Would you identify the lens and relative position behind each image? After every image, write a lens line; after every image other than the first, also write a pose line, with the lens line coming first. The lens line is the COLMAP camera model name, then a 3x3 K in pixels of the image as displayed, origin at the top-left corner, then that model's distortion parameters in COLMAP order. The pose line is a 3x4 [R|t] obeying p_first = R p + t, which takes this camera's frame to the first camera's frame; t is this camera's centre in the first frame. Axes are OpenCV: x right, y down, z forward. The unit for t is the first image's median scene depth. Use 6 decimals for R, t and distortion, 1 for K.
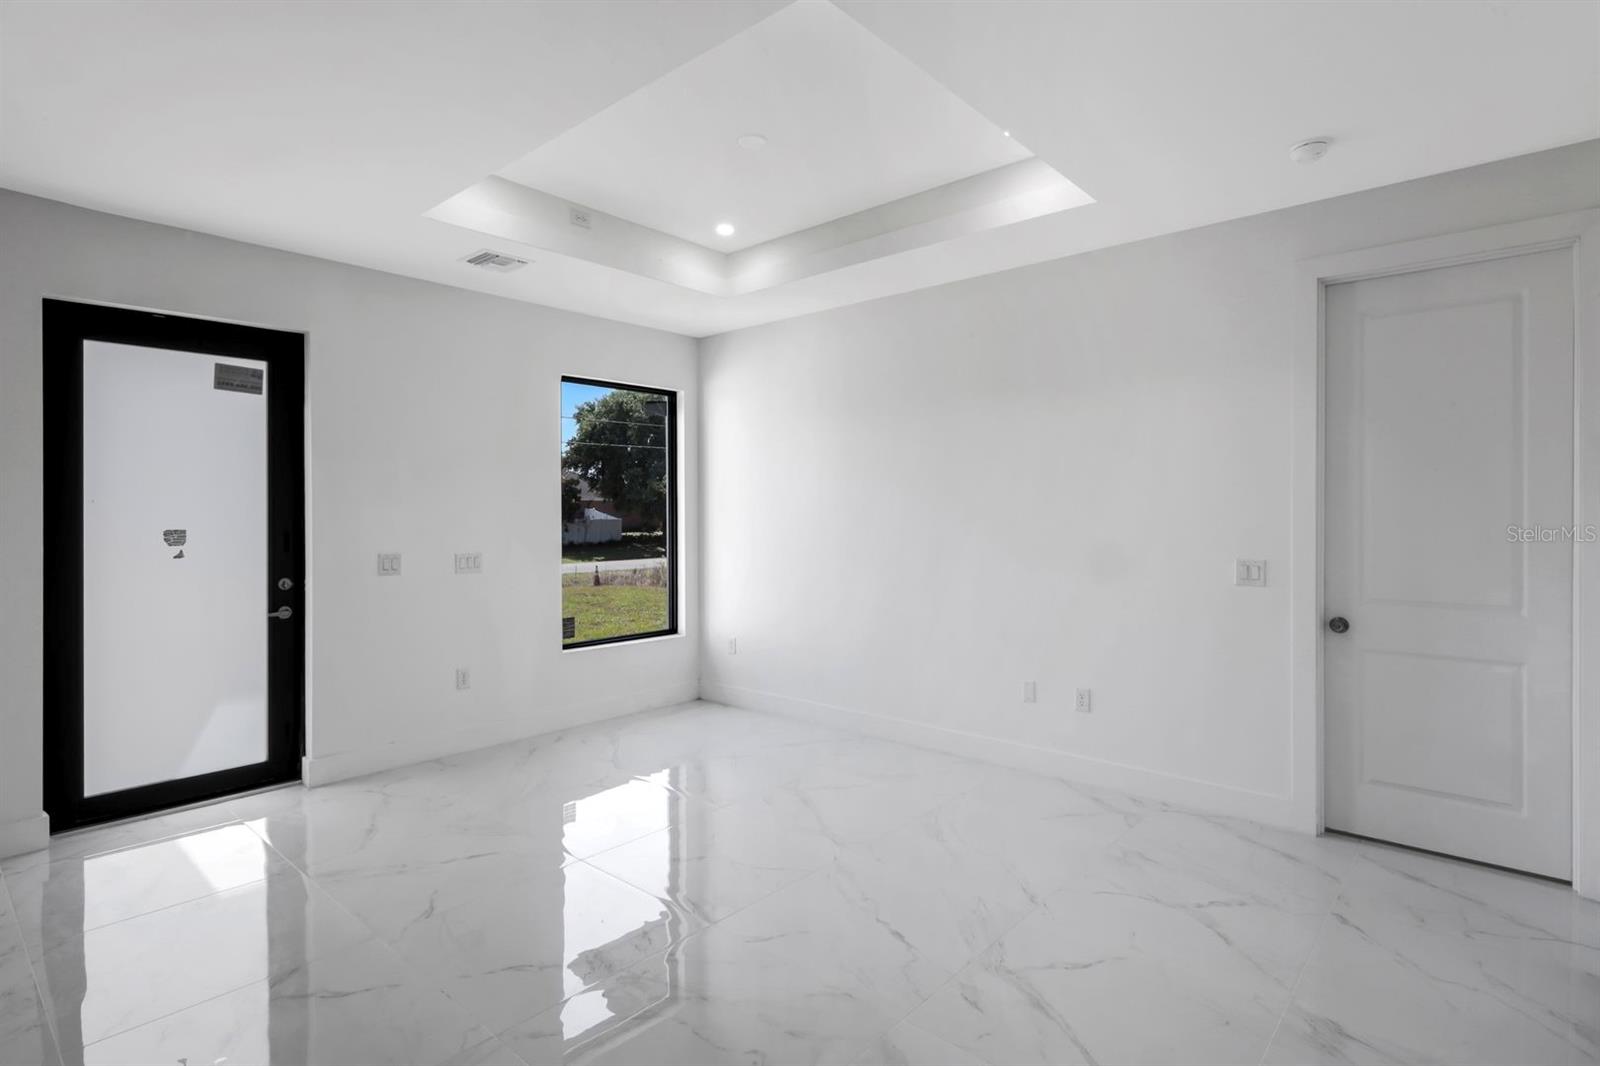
lens RADIAL K [[808.8, 0, 799.0], [0, 808.8, 514.8], [0, 0, 1]] dist [-0.000572, -0.000552]
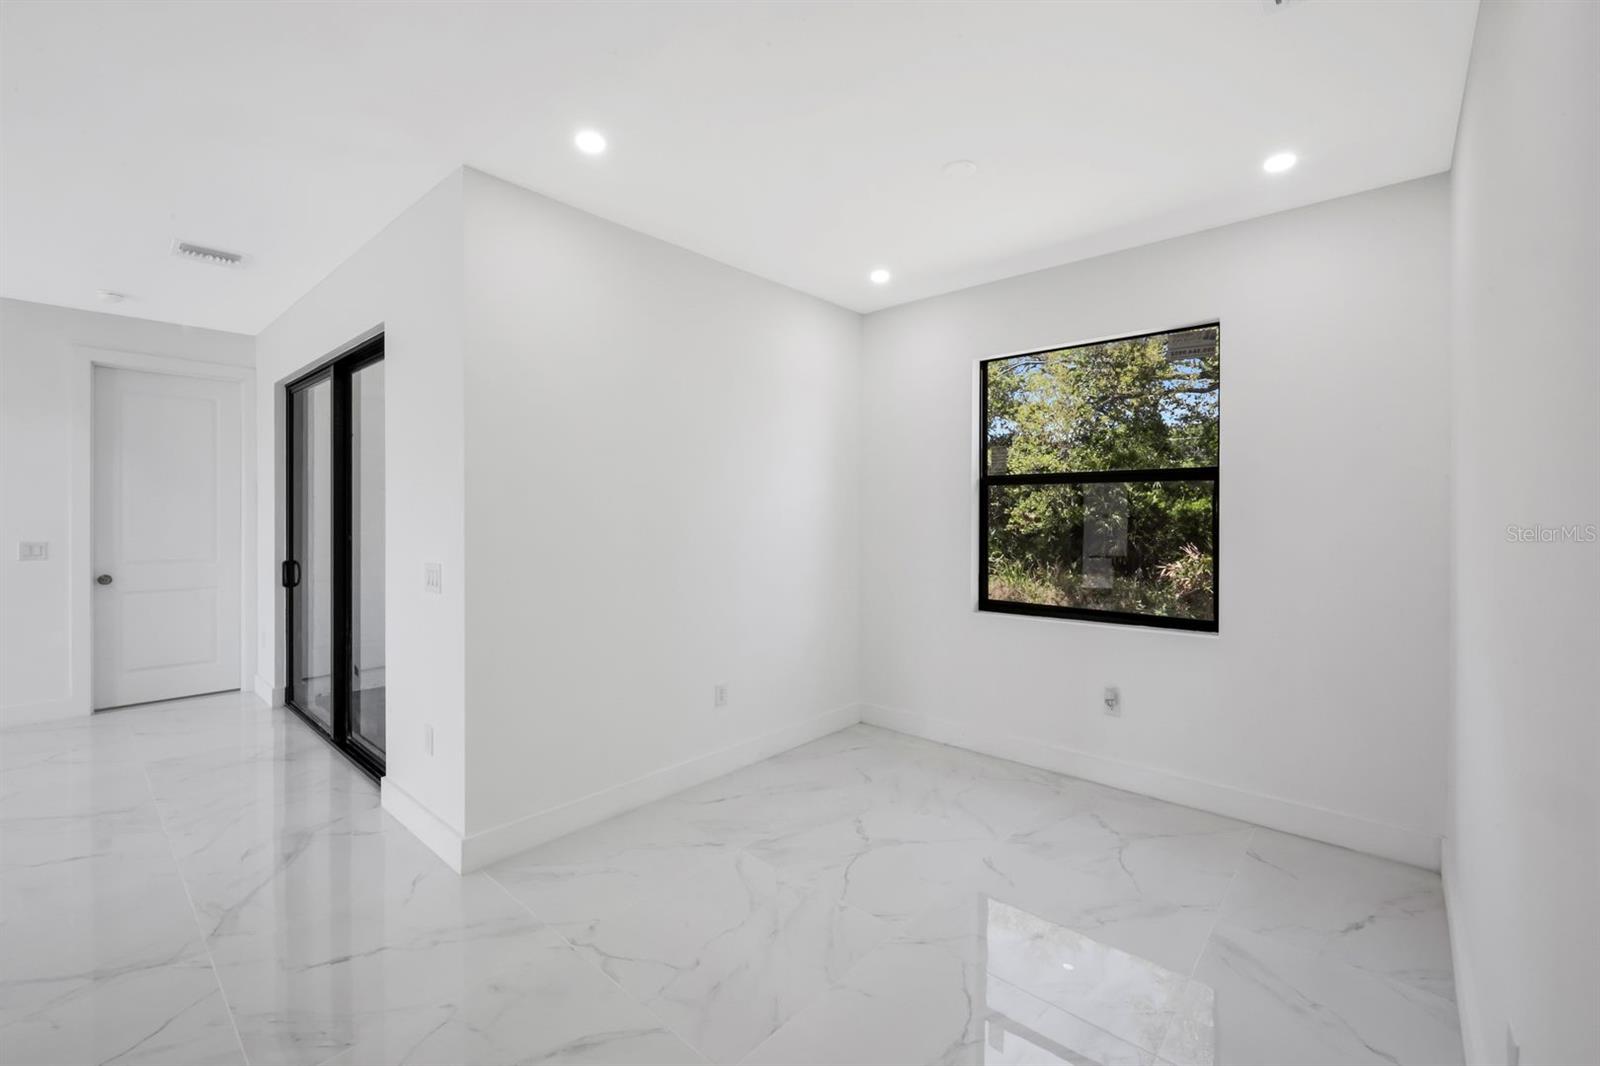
lens RADIAL K [[654.4, 0, 794.1], [0, 654.4, 516.1], [0, 0, 1]] dist [0.000370, -0.000071]
pose [[0.009215, -0.004277, 0.999948, -0.518278], [-0.004737, 0.999979, 0.004320, -0.001941], [-0.999946, -0.004776, 0.009194, -0.318309]]
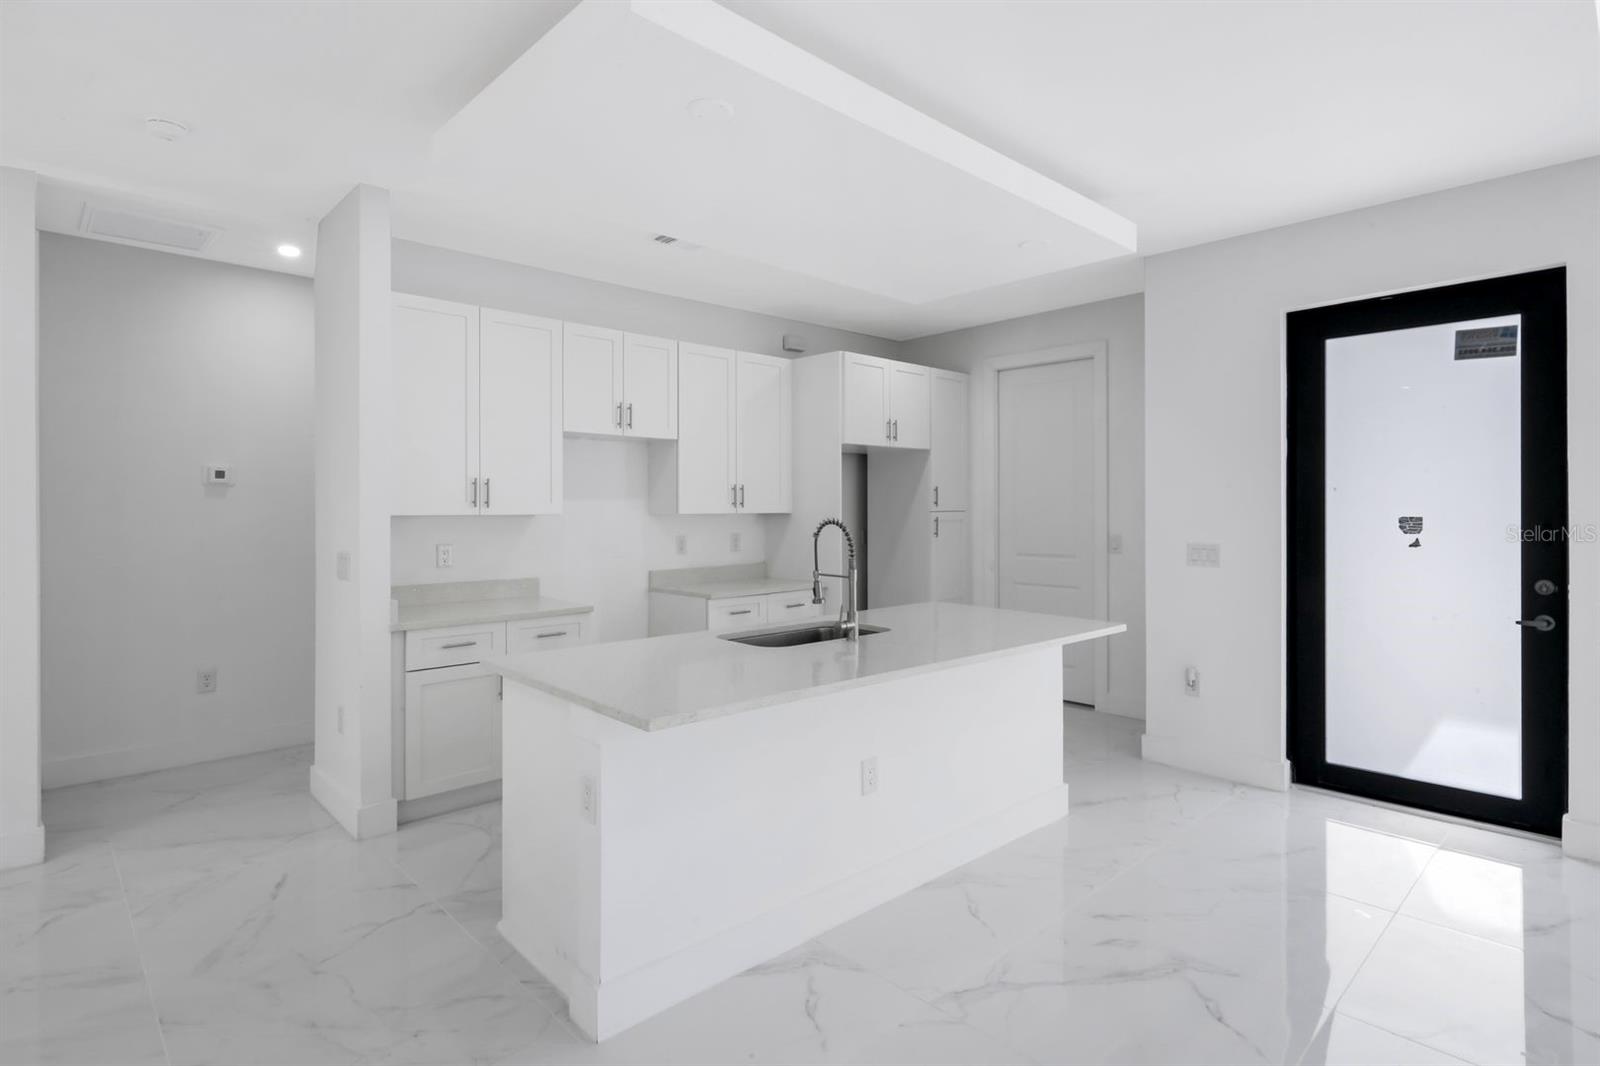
lens RADIAL K [[808.8, 0, 799.0], [0, 808.8, 514.8], [0, 0, 1]] dist [-0.000572, -0.000552]
pose [[-0.086858, 0.010135, -0.996169, 0.223850], [0.001671, 0.999948, 0.010028, 0.004901], [0.996219, -0.000794, -0.086871, 0.340591]]
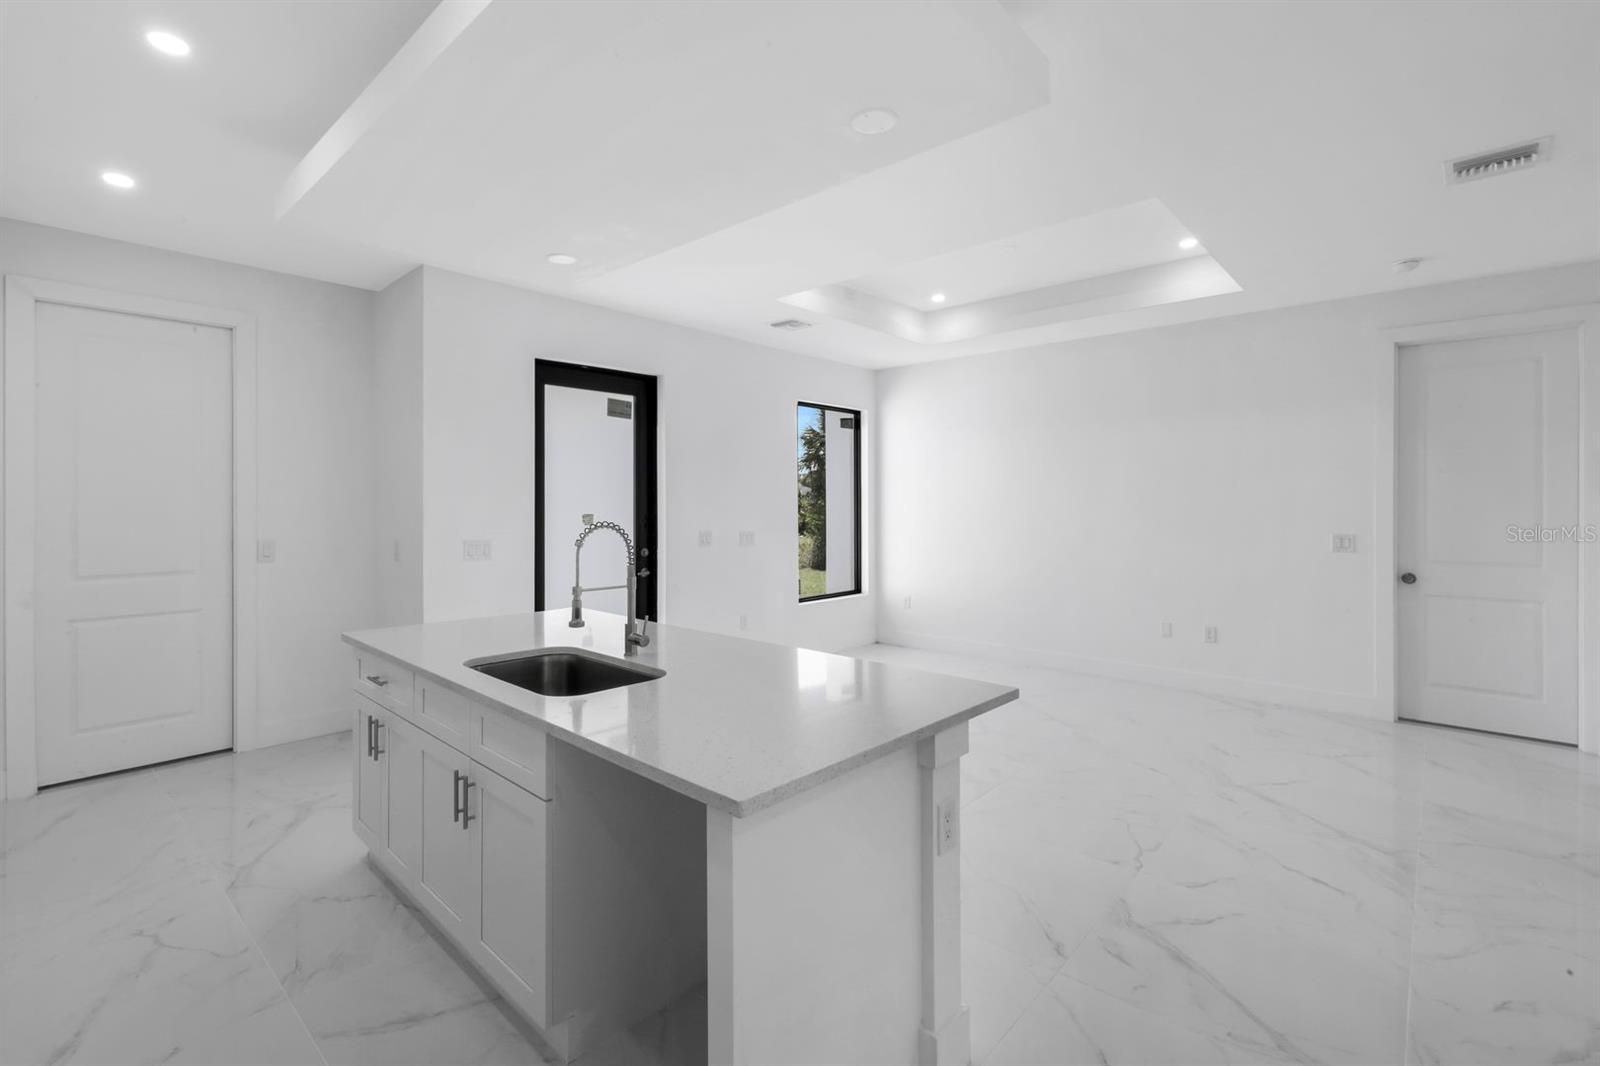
lens RADIAL K [[721.9, 0, 794.0], [0, 721.9, 504.5], [0, 0, 1]] dist [0.000131, 0.000396]
pose [[0.999958, -0.000230, -0.009124, -0.365413], [0.000239, 1.000000, 0.000903, 0.000458], [0.009124, -0.000905, 0.999958, -0.269176]]
